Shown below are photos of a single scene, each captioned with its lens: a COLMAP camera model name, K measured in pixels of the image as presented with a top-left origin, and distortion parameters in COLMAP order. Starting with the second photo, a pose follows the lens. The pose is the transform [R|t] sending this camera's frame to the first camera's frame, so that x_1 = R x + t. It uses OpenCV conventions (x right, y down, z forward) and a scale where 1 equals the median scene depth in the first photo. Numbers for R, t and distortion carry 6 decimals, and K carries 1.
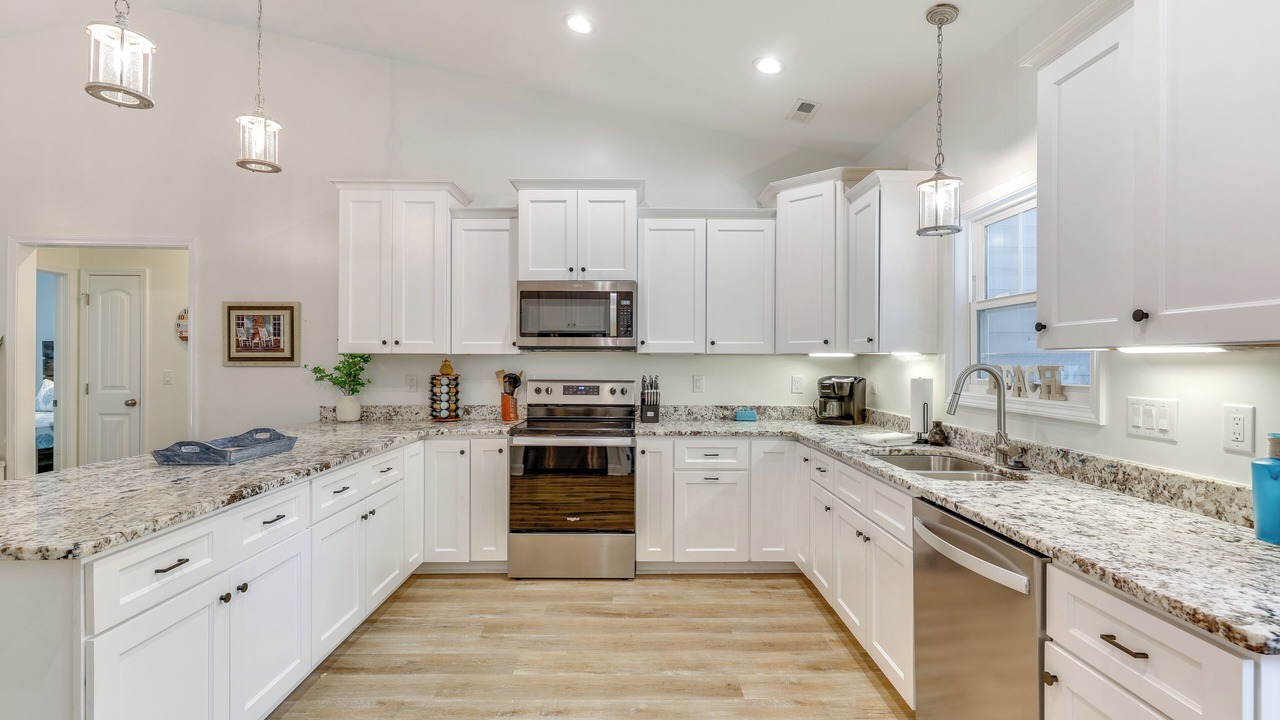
lens RADIAL K [[582.5, 0, 640.2], [0, 582.5, 357.2], [0, 0, 1]] dist [0.001031, 0.000006]
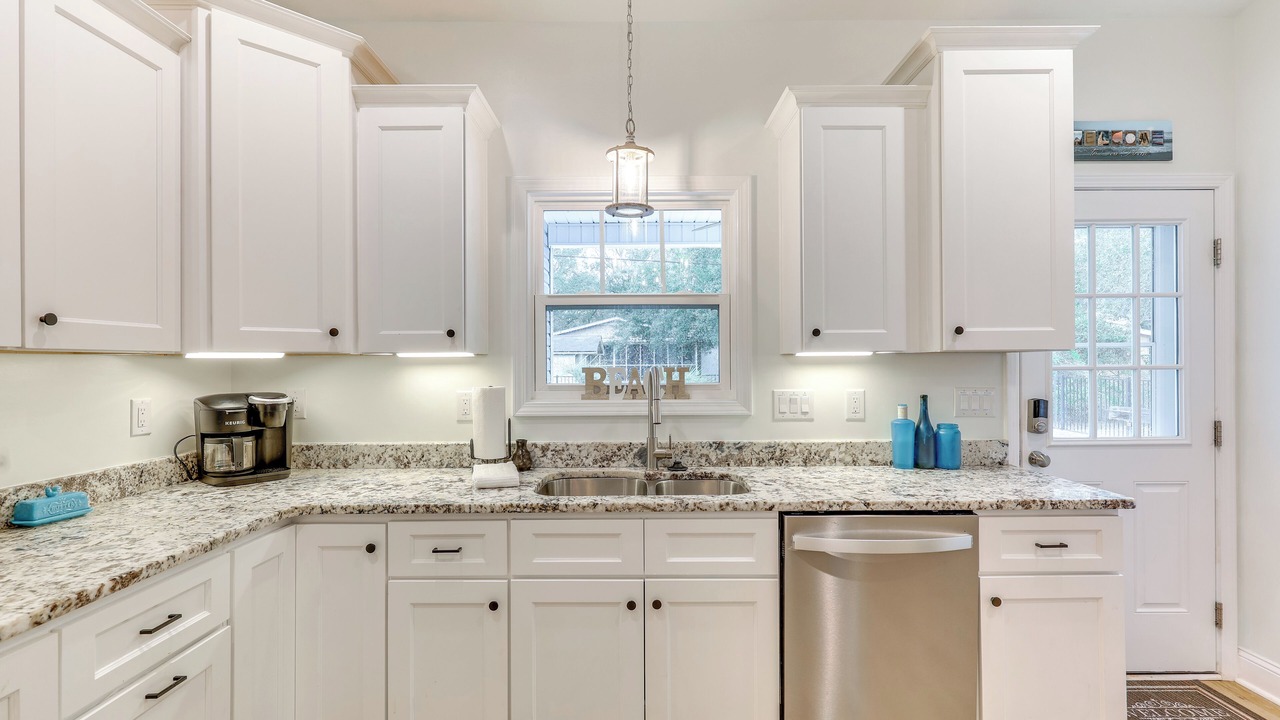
lens RADIAL K [[583.0, 0, 651.6], [0, 583.0, 363.7], [0, 0, 1]] dist [-0.000794, -0.000095]
pose [[0.010316, -0.003154, 0.999942, -0.448929], [0.001904, 0.999993, 0.003135, 0.004938], [-0.999945, 0.001872, 0.010322, 1.270209]]
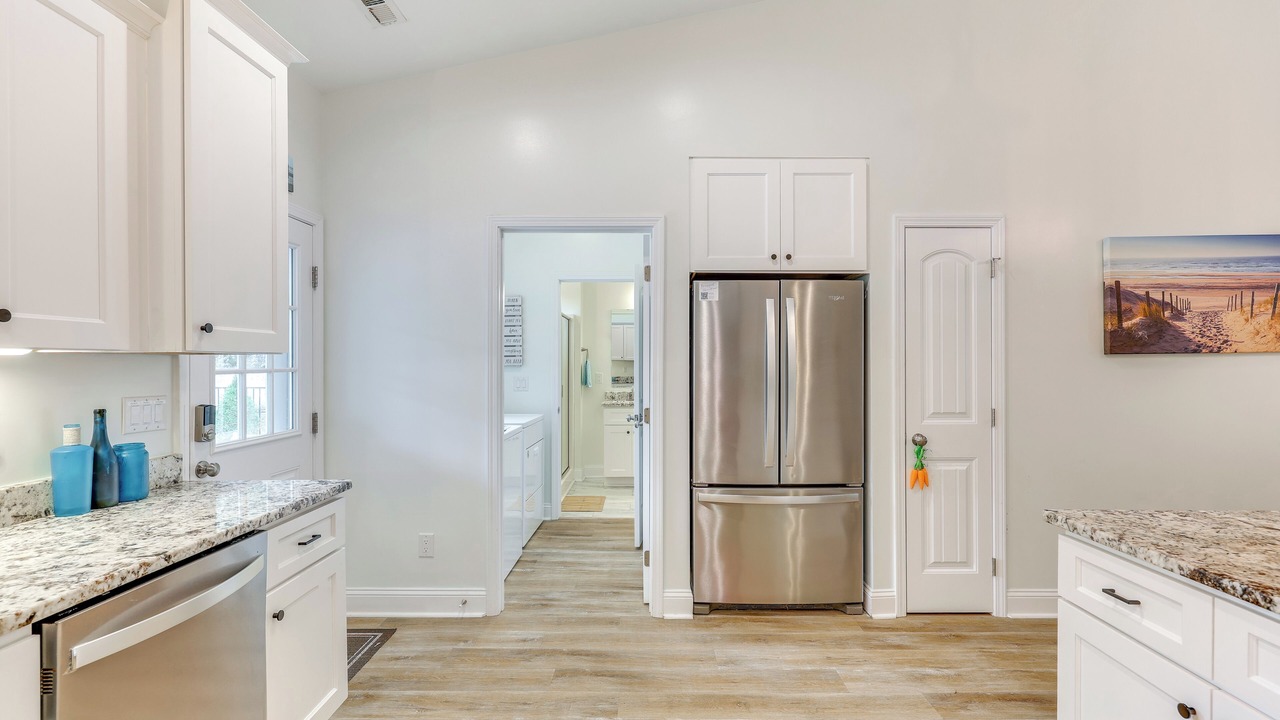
lens RADIAL K [[582.5, 0, 647.1], [0, 582.5, 367.3], [0, 0, 1]] dist [0.001031, 0.000006]
pose [[-0.999868, -0.000582, 0.016242, -0.083760], [-0.000520, 0.999993, 0.003818, 0.005747], [-0.016244, 0.003809, -0.999861, 1.620526]]
